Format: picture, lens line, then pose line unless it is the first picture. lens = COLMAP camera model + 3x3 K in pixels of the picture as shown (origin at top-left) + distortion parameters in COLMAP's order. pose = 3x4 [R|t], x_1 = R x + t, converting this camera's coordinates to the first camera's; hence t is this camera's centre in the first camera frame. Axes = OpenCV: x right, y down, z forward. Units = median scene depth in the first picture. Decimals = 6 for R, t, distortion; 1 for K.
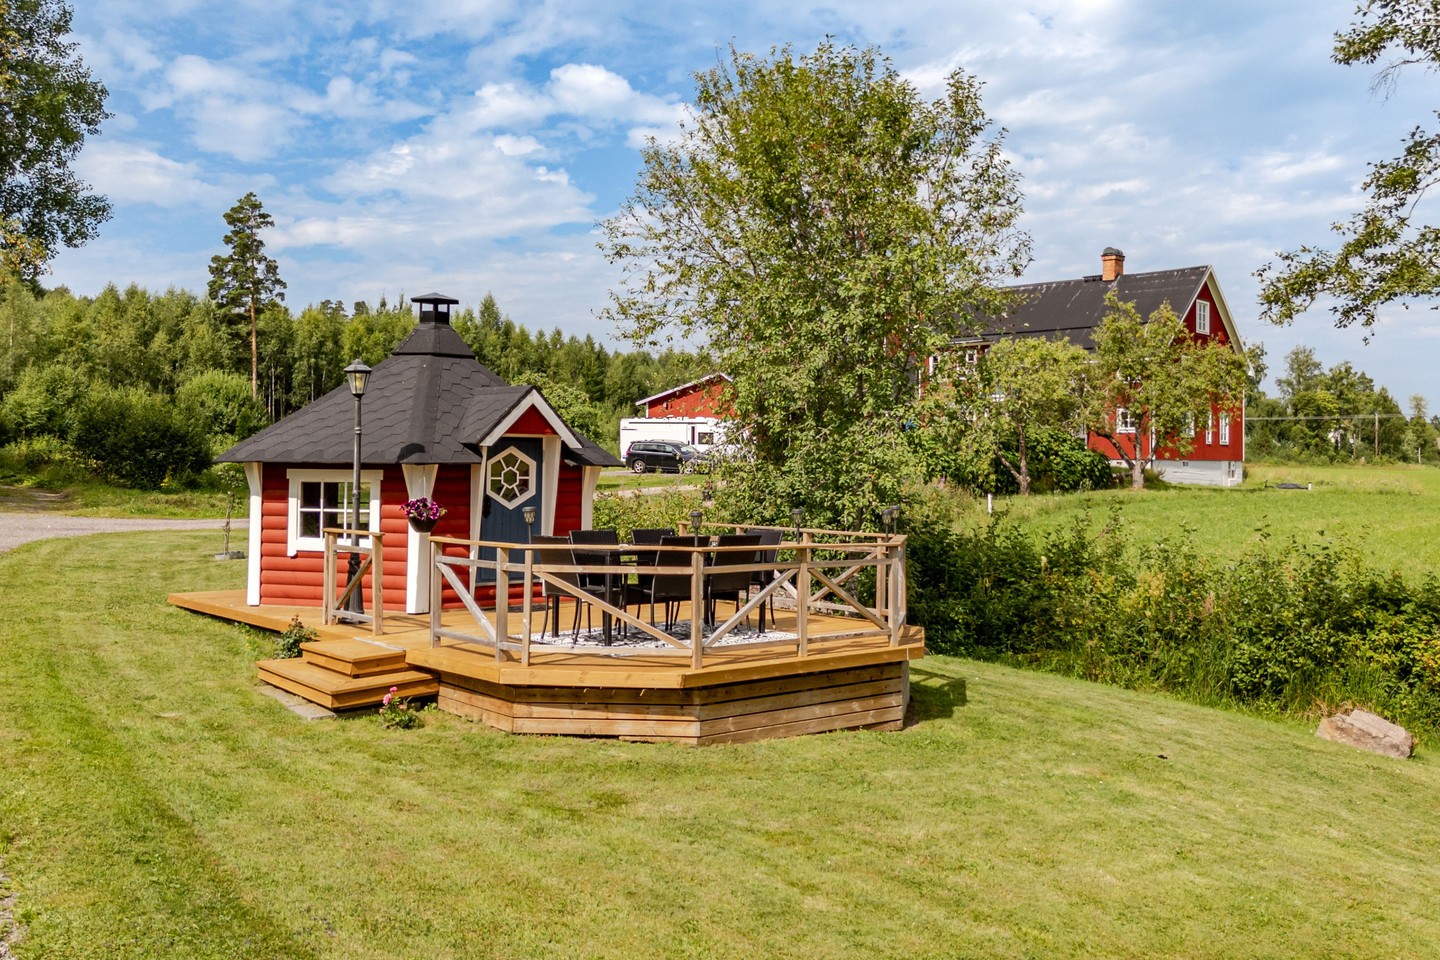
lens RADIAL K [[1255.2, 0, 720.0], [0, 1255.2, 480.0], [0, 0, 1]] dist [0.000017, -0.001491]
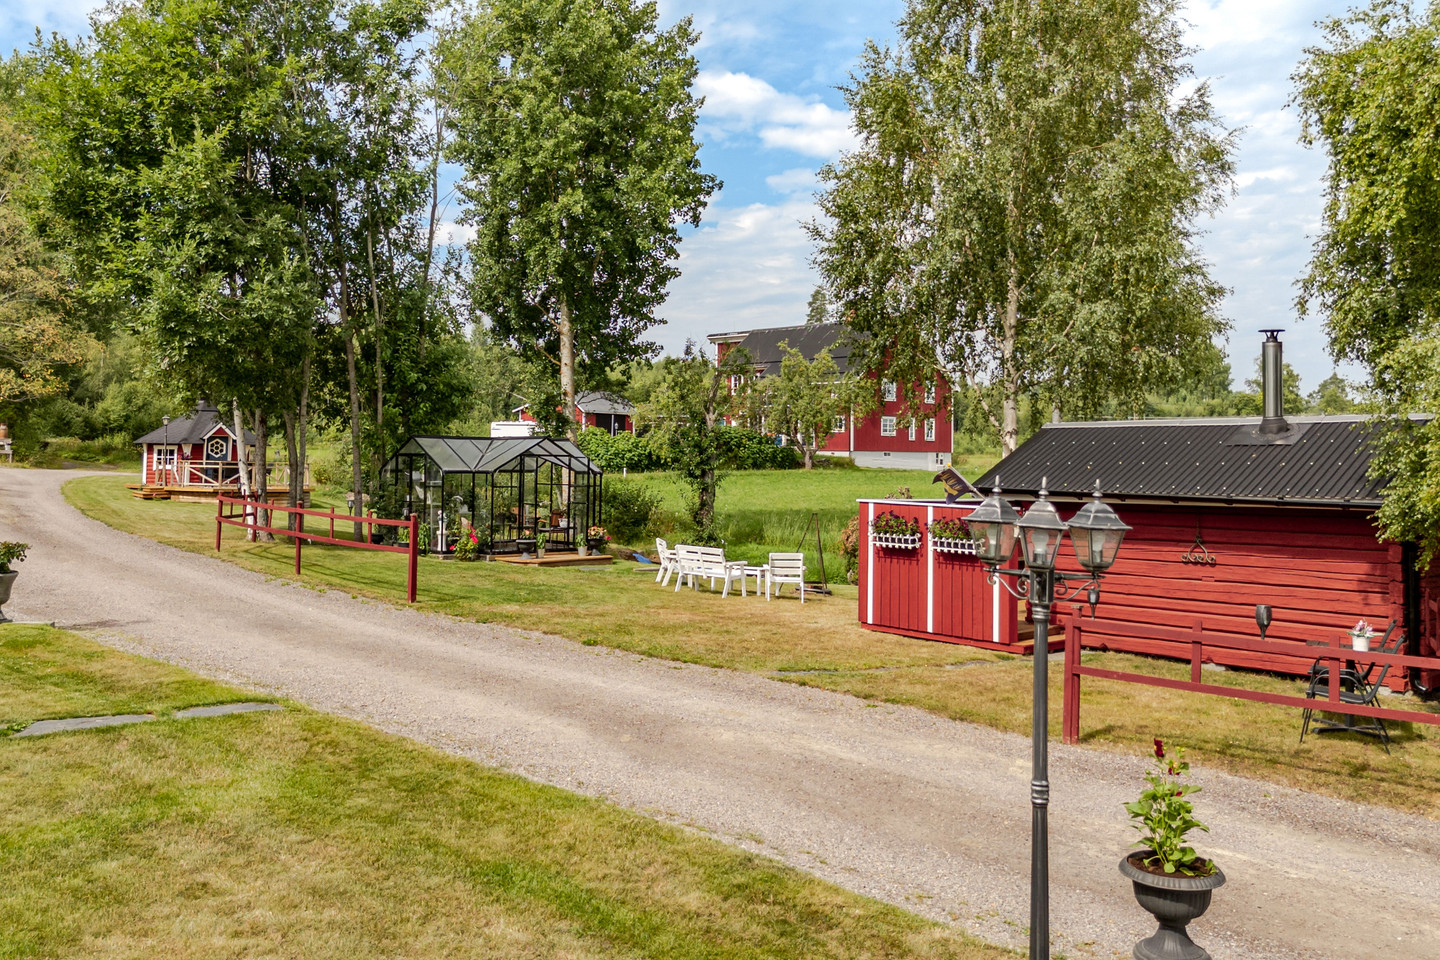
lens RADIAL K [[1255.2, 0, 720.0], [0, 1255.2, 480.0], [0, 0, 1]] dist [0.000017, -0.001491]
pose [[0.997894, 0.004286, -0.064728, 0.269473], [-0.004102, 0.999987, 0.002972, 0.013297], [0.064740, -0.002700, 0.997898, -0.439808]]
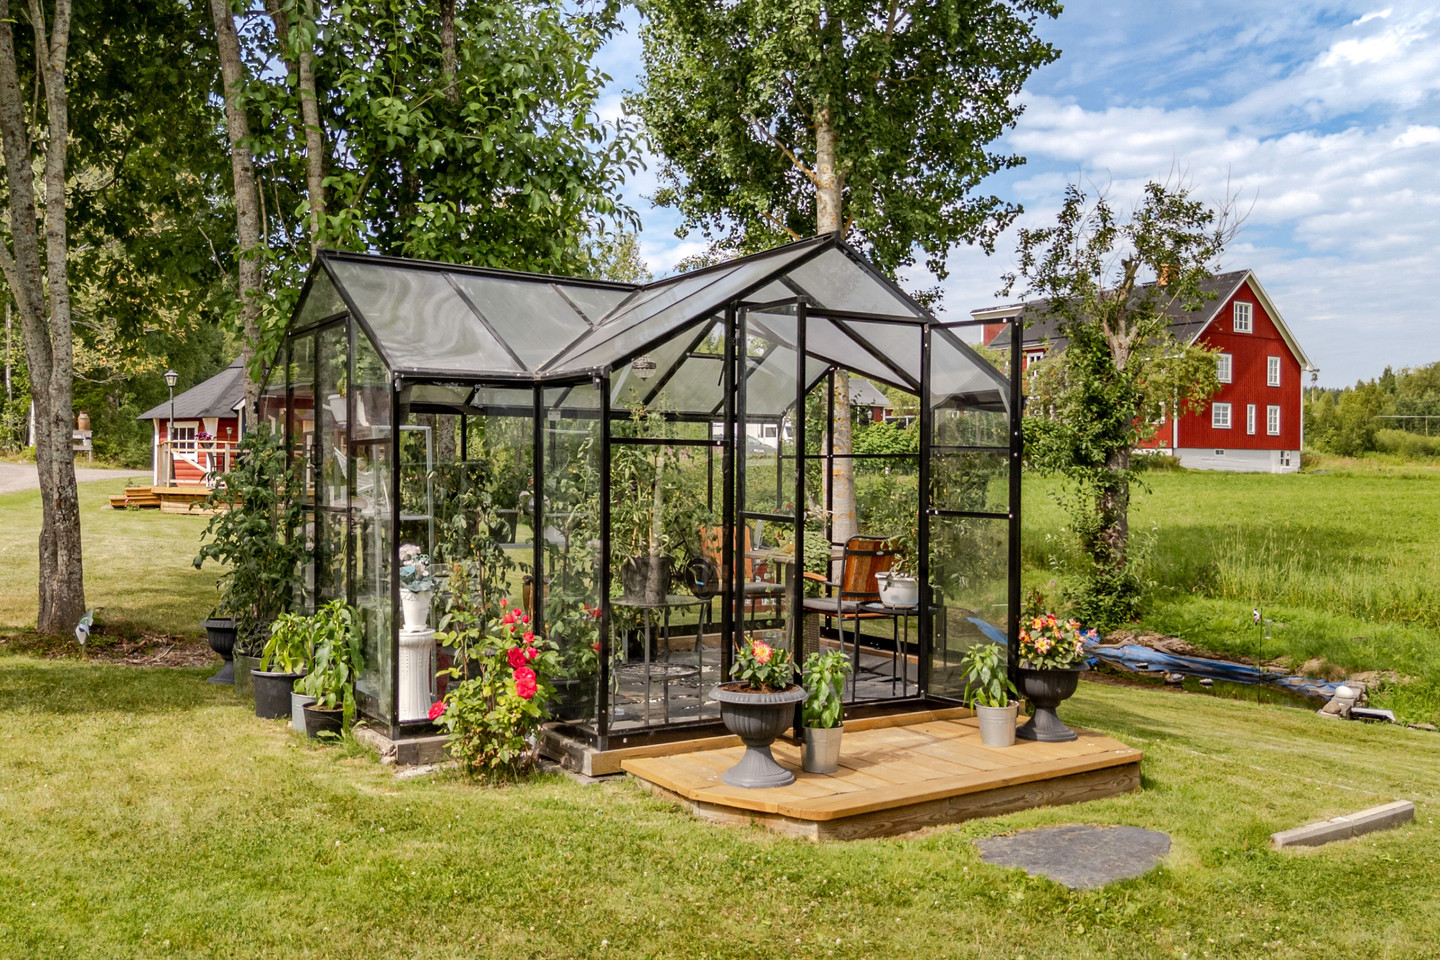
lens RADIAL K [[1255.2, 0, 720.0], [0, 1255.2, 480.0], [0, 0, 1]] dist [0.000017, -0.001491]
pose [[0.970824, 0.000638, -0.239794, 0.208085], [-0.002286, 0.999976, -0.006595, 0.019539], [0.239784, 0.006950, 0.970801, -0.164591]]
